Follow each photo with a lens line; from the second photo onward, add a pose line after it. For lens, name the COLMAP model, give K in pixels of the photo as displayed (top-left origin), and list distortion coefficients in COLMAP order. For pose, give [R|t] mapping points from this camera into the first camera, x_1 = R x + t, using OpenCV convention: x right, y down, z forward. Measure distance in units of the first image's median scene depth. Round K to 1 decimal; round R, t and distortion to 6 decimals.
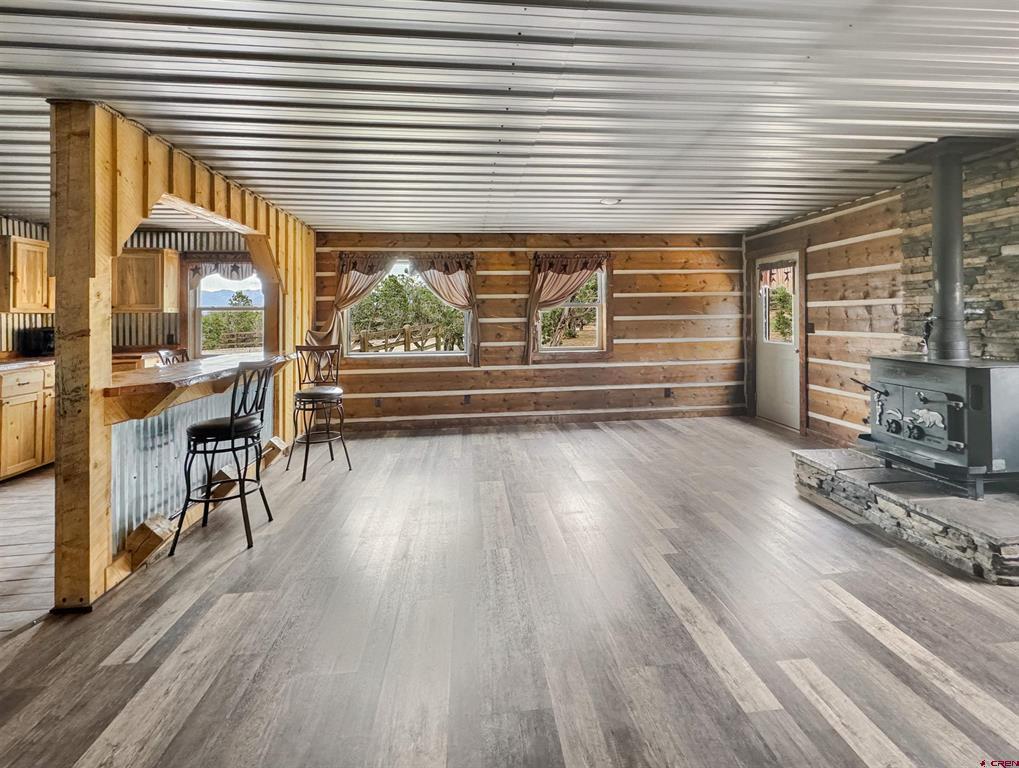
lens RADIAL K [[505.0, 0, 514.8], [0, 505.0, 352.5], [0, 0, 1]] dist [-0.004665, 0.004709]
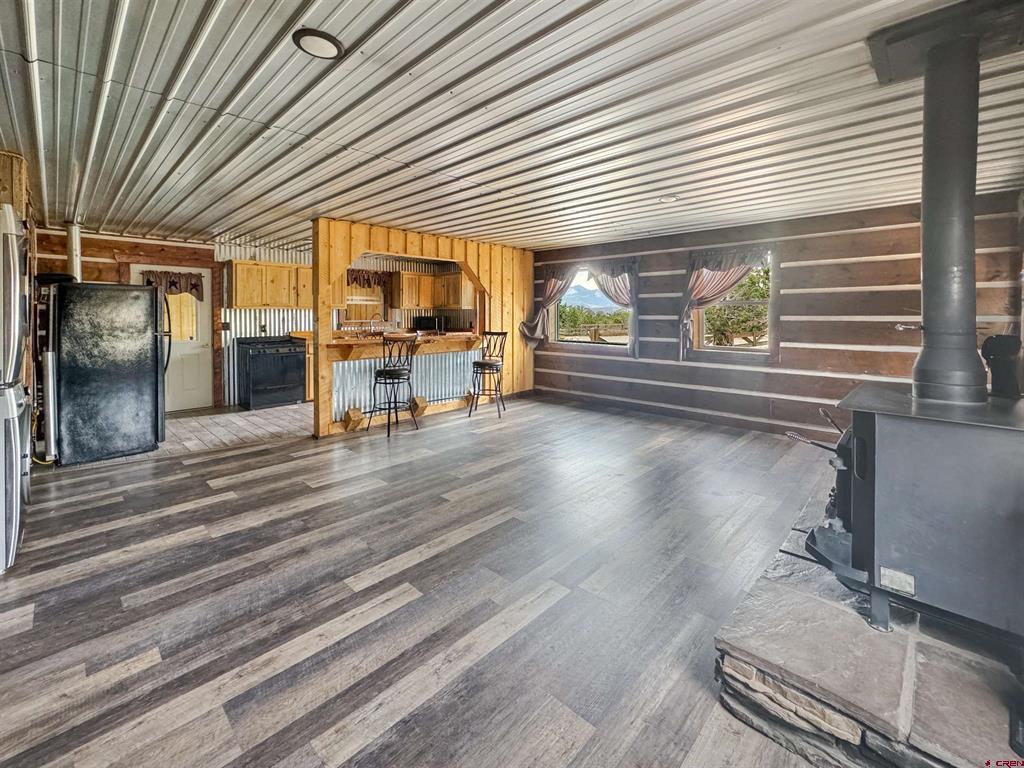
lens RADIAL K [[434.3, 0, 500.2], [0, 434.3, 357.2], [0, 0, 1]] dist [-0.002238, 0.000193]
pose [[0.636548, 0.091119, -0.765836, 0.490247], [-0.063127, 0.995820, 0.066013, -0.019862], [0.768649, 0.006325, 0.639639, 0.152125]]
